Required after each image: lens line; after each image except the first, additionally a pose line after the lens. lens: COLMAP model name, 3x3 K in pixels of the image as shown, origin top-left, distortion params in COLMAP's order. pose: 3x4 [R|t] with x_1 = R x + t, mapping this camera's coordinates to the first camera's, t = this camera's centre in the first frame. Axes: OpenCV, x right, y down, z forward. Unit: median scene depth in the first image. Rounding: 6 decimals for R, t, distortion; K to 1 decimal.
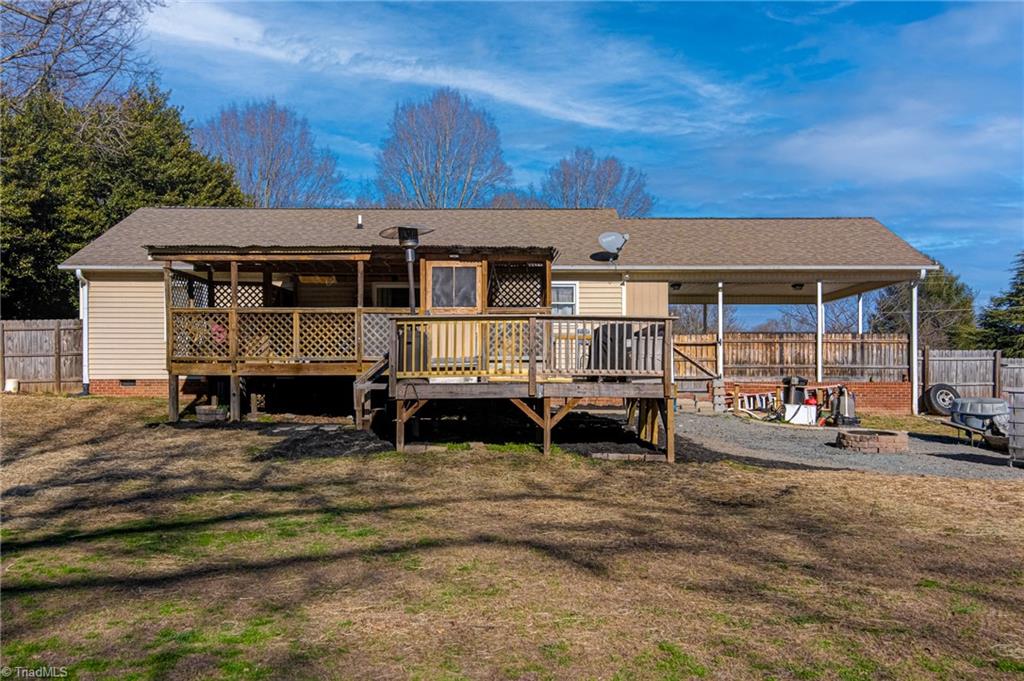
lens RADIAL K [[888.4, 0, 512.0], [0, 888.4, 340.5], [0, 0, 1]] dist [-0.013305, -0.004555]
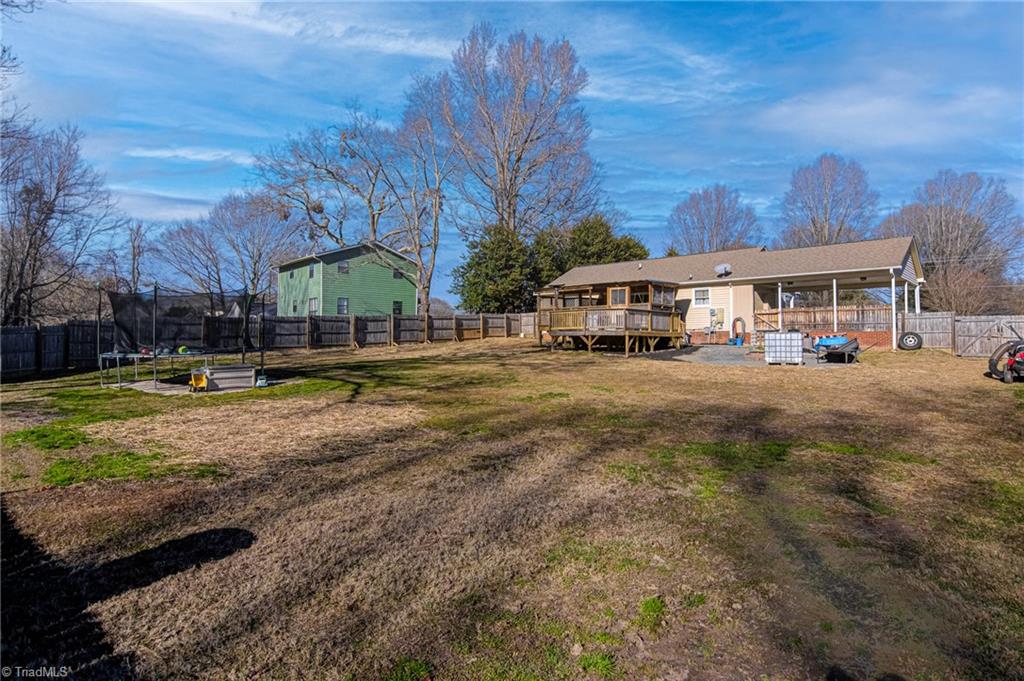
lens RADIAL K [[583.8, 0, 509.4], [0, 583.8, 305.1], [0, 0, 1]] dist [0.001620, -0.001197]
pose [[0.691737, -0.043067, -0.720864, 0.770928], [0.029453, 0.999072, -0.031425, 0.008926], [0.721549, 0.000506, 0.692363, -0.366024]]
